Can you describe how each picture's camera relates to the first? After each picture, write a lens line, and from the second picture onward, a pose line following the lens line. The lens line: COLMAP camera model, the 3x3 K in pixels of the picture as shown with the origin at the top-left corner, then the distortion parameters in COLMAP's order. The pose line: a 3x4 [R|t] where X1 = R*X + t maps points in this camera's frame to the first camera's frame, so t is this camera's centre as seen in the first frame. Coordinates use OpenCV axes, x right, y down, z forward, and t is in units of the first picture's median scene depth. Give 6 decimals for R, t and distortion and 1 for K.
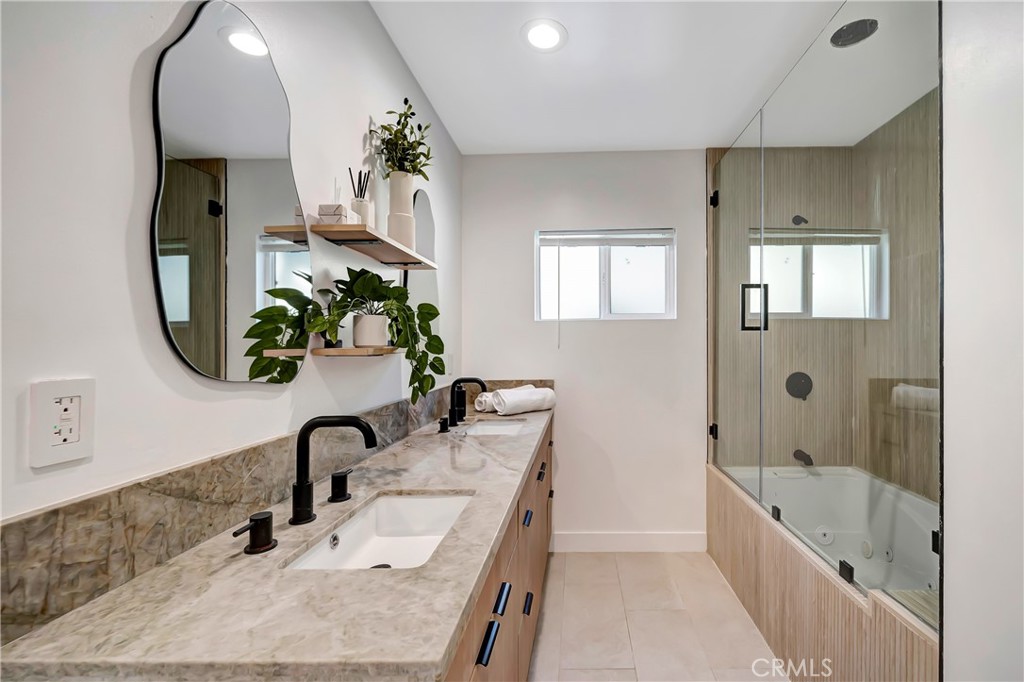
lens RADIAL K [[409.3, 0, 507.6], [0, 409.3, 343.7], [0, 0, 1]] dist [-0.003937, -0.000273]
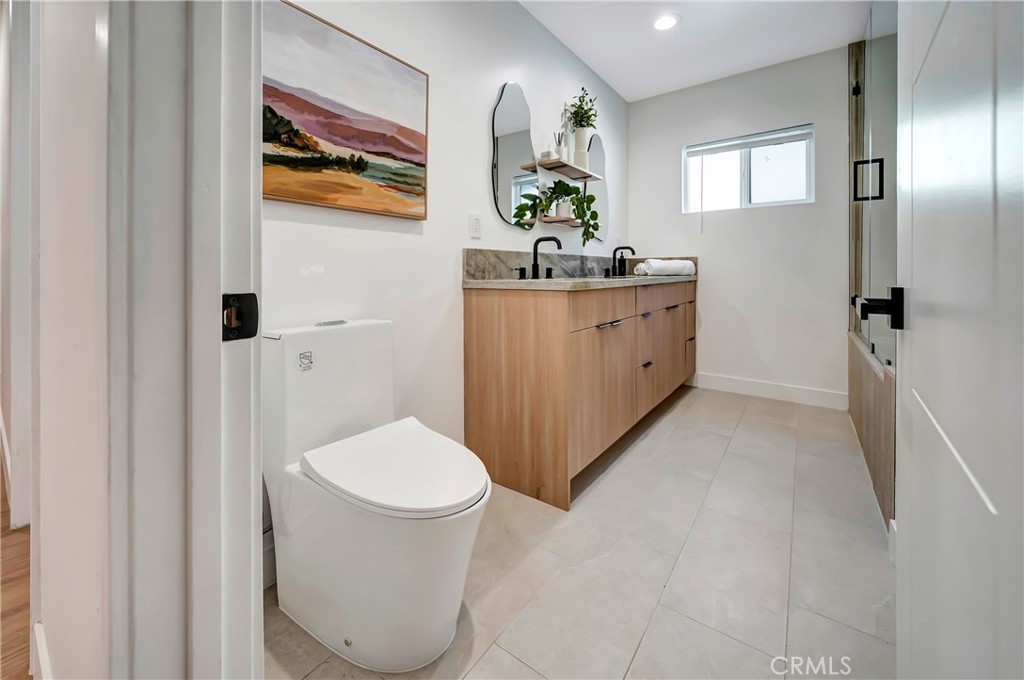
lens RADIAL K [[409.3, 0, 507.6], [0, 409.3, 342.7], [0, 0, 1]] dist [-0.003937, -0.000273]
pose [[0.864469, 0.055393, -0.499625, 0.473032], [0.009053, 0.992033, 0.125651, 0.348897], [0.502605, -0.113145, 0.857080, -0.964442]]
